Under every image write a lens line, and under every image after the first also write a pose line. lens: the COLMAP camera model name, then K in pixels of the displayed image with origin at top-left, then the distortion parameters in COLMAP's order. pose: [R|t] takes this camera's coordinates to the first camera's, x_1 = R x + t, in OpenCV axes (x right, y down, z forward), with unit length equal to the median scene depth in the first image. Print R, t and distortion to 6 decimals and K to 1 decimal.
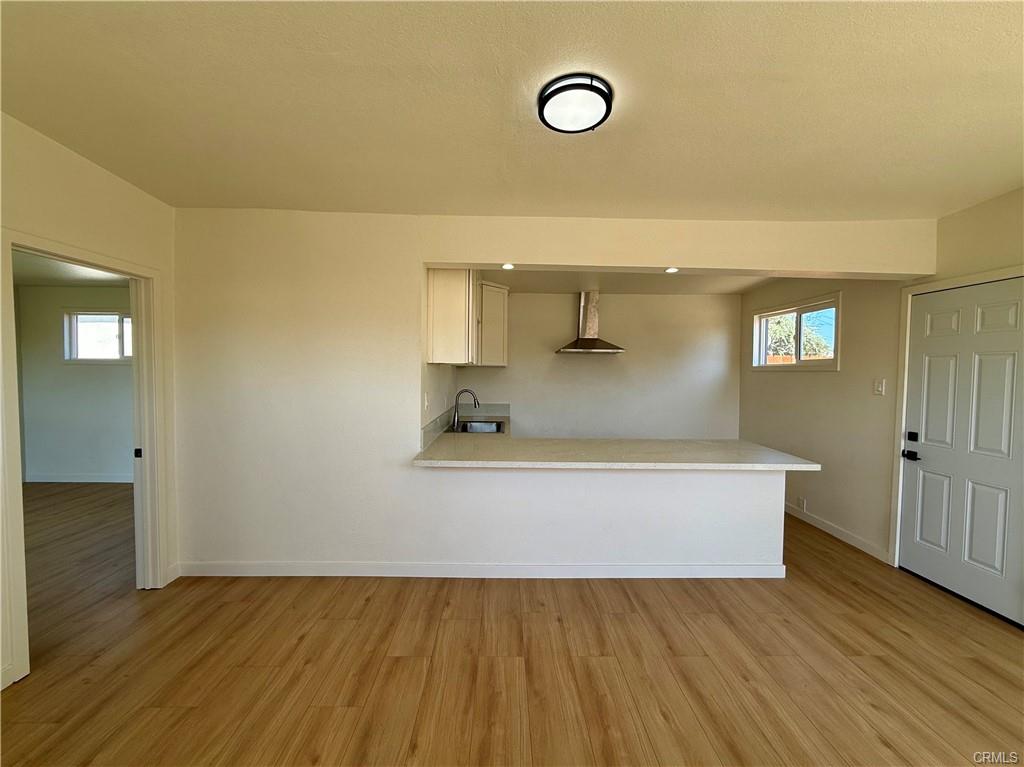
lens RADIAL K [[417.5, 0, 509.5], [0, 417.5, 384.4], [0, 0, 1]] dist [-0.001144, -0.000117]
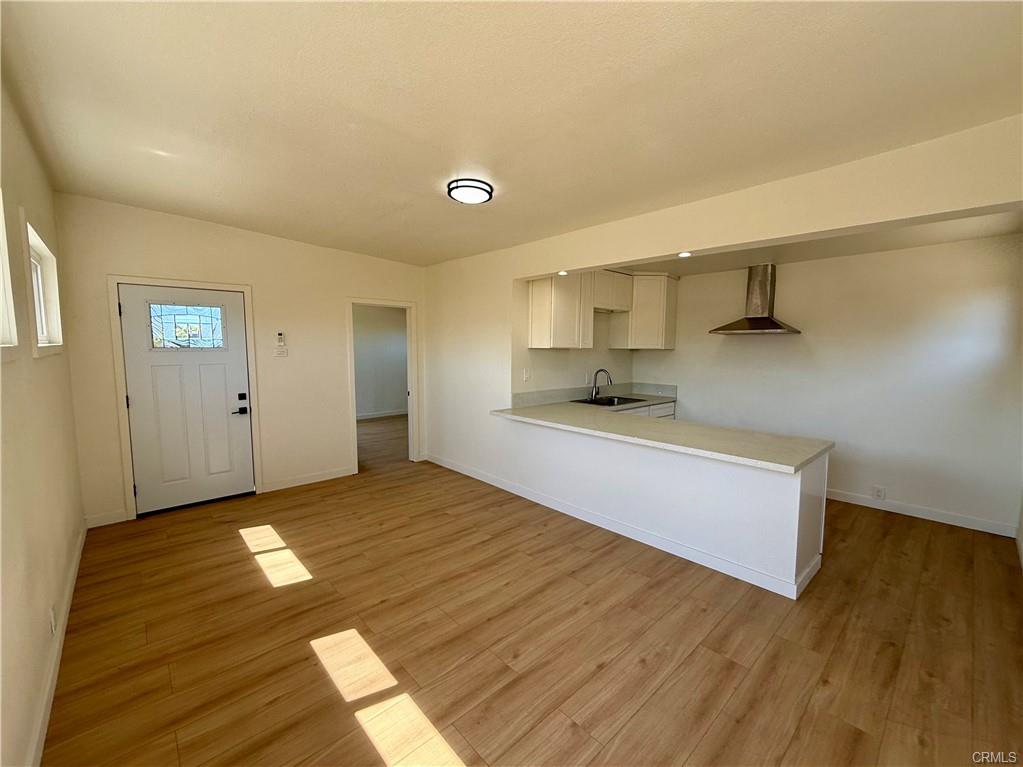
lens RADIAL K [[422.1, 0, 511.5], [0, 422.1, 383.5], [0, 0, 1]] dist [0.000500, -0.000010]
pose [[0.663480, 0.057081, -0.746013, 0.928403], [-0.025526, 0.998232, 0.053678, -0.008007], [0.747758, -0.016571, 0.663764, 0.005933]]
